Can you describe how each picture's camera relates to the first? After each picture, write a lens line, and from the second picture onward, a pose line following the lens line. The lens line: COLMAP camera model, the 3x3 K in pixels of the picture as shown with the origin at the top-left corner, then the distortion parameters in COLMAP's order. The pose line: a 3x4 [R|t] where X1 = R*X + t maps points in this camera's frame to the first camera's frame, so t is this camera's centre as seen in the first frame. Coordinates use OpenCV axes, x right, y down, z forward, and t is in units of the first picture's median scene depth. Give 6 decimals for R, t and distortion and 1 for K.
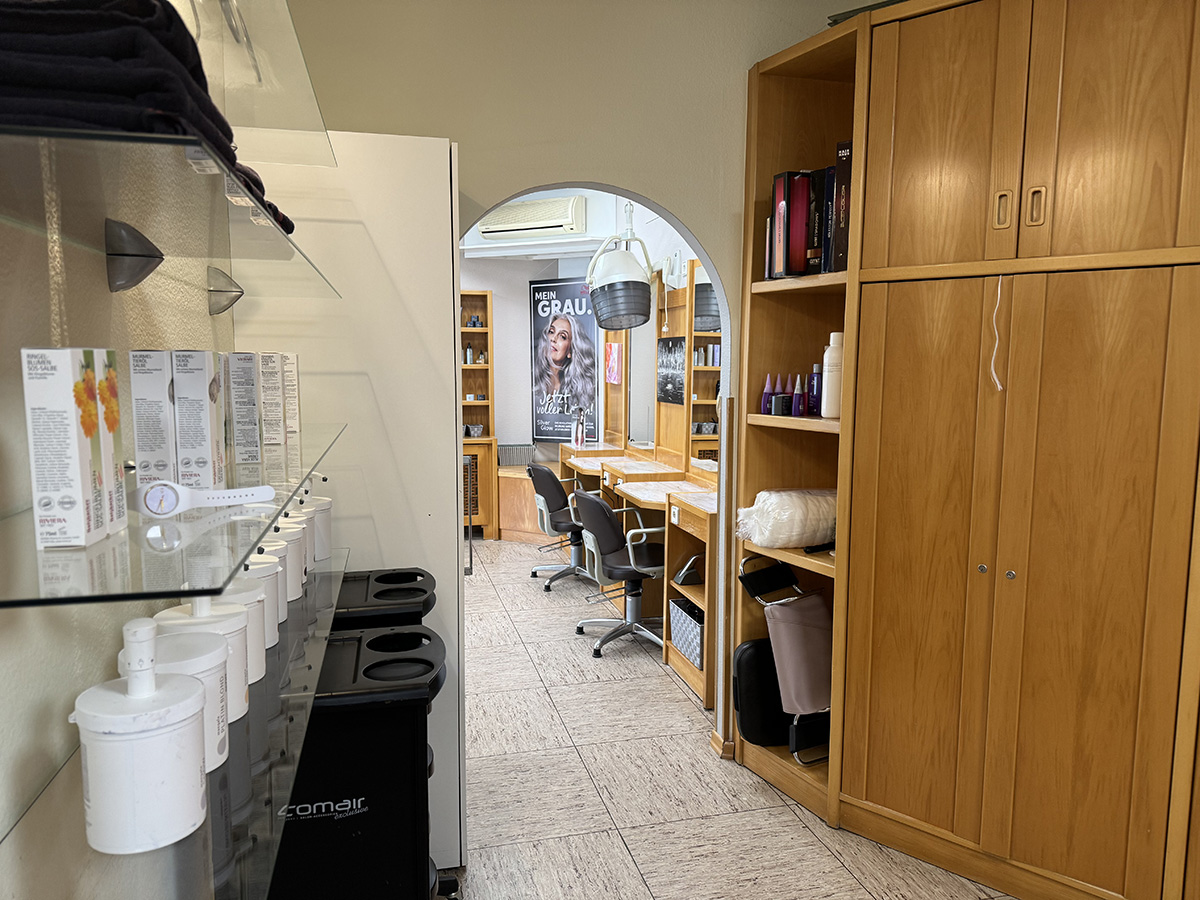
lens RADIAL K [[848.9, 0, 602.3], [0, 848.9, 456.6], [0, 0, 1]] dist [0.144195, -0.185286]
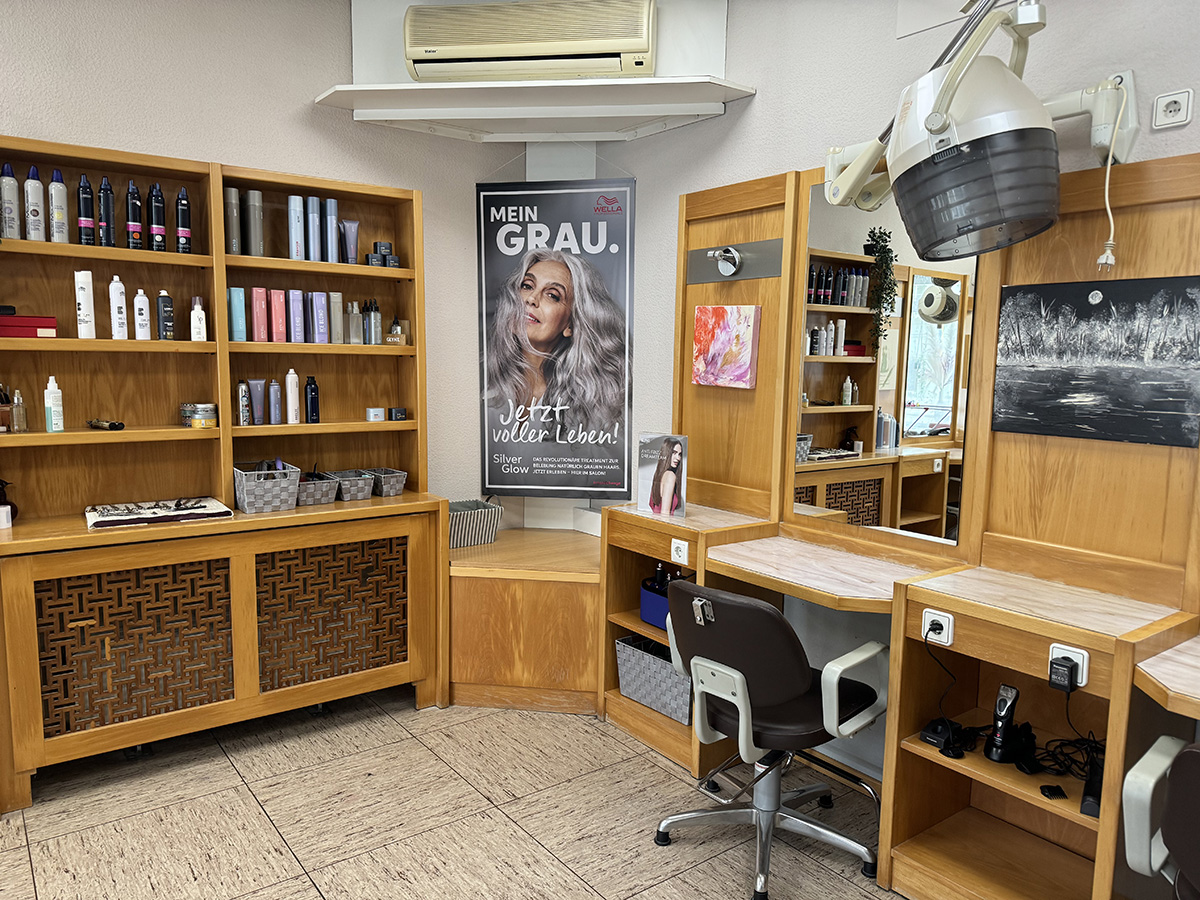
lens RADIAL K [[848.9, 0, 602.3], [0, 848.9, 456.6], [0, 0, 1]] dist [0.144195, -0.185286]
pose [[0.920643, -0.034165, 0.388907, -0.225647], [0.030501, 0.999413, 0.015594, -0.049380], [-0.389212, -0.002494, 0.921145, 0.506964]]
